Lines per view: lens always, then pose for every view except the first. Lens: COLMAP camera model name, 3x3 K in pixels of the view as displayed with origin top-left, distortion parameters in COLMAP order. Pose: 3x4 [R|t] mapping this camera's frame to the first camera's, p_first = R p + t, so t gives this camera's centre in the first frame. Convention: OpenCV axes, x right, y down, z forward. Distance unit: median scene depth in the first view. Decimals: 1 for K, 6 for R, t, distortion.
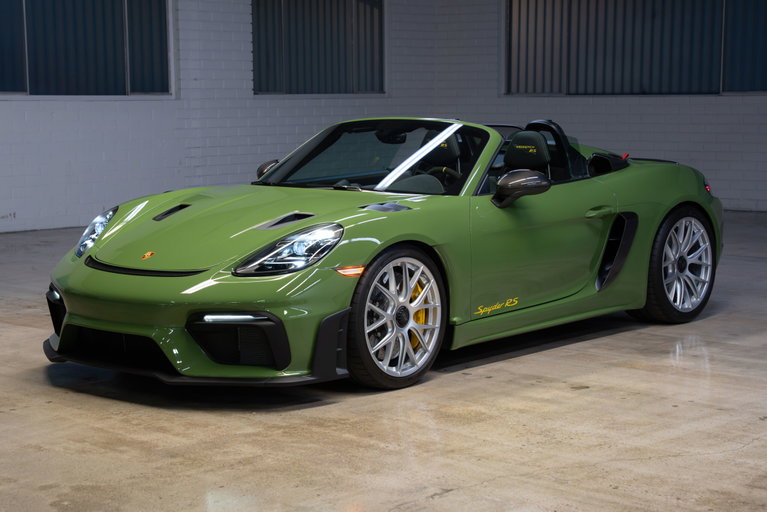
lens RADIAL K [[1455.0, 0, 383.5], [0, 1455.0, 256.0], [0, 0, 1]] dist [0.012413, 2.206648]
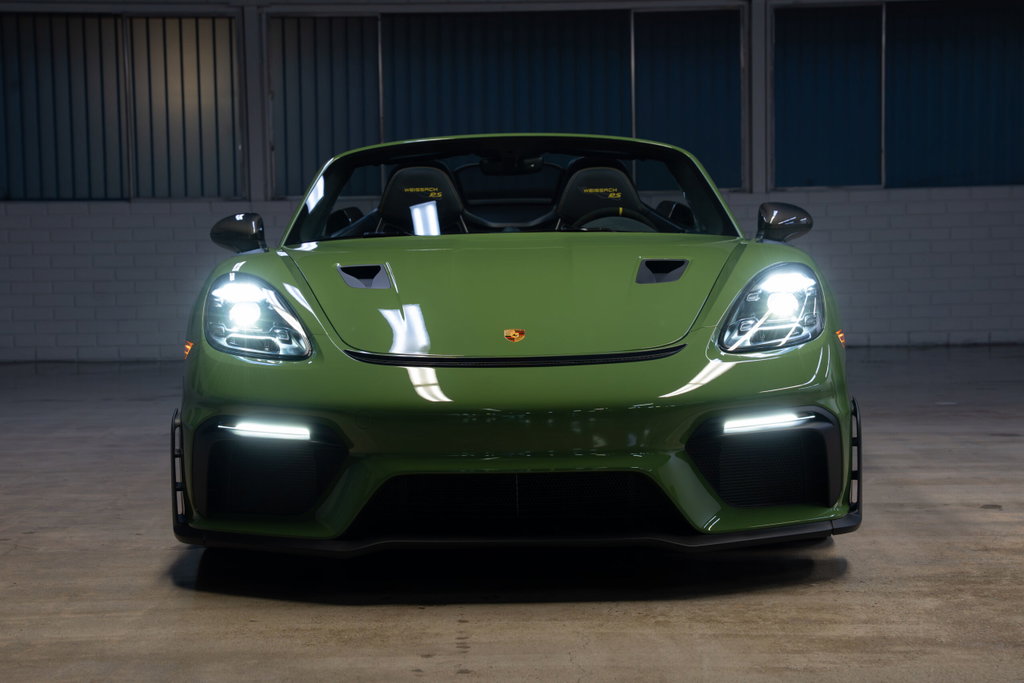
lens RADIAL K [[1942.5, 0, 512.0], [0, 1942.5, 341.5], [0, 0, 1]] dist [0.012413, 2.206648]
pose [[0.754226, -0.041504, 0.655302, -0.628264], [0.090738, 0.995013, -0.041416, 0.031482], [-0.650315, 0.090698, 0.754231, 0.458482]]
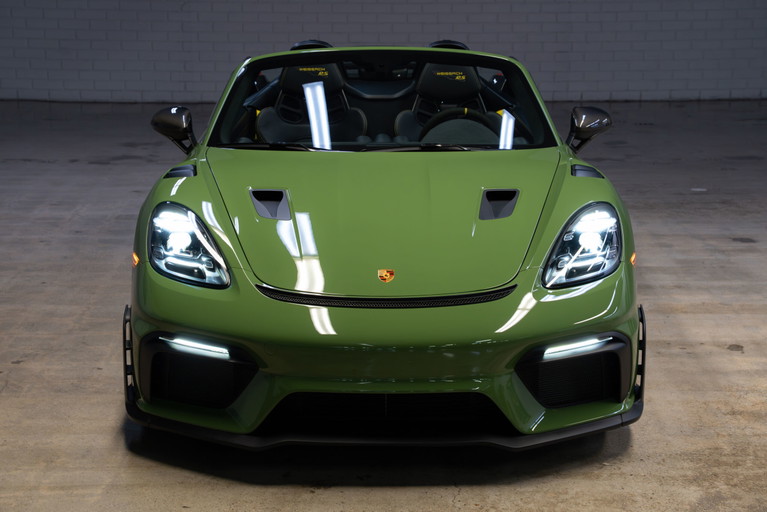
lens RADIAL K [[1404.9, 0, 387.8], [0, 1404.9, 255.0], [0, 0, 1]] dist [0.064473, 1.740973]
pose [[0.747539, -0.137834, 0.649759, -0.596250], [0.071047, 0.989213, 0.128103, -0.096162], [-0.660407, -0.049599, 0.749268, 0.490213]]
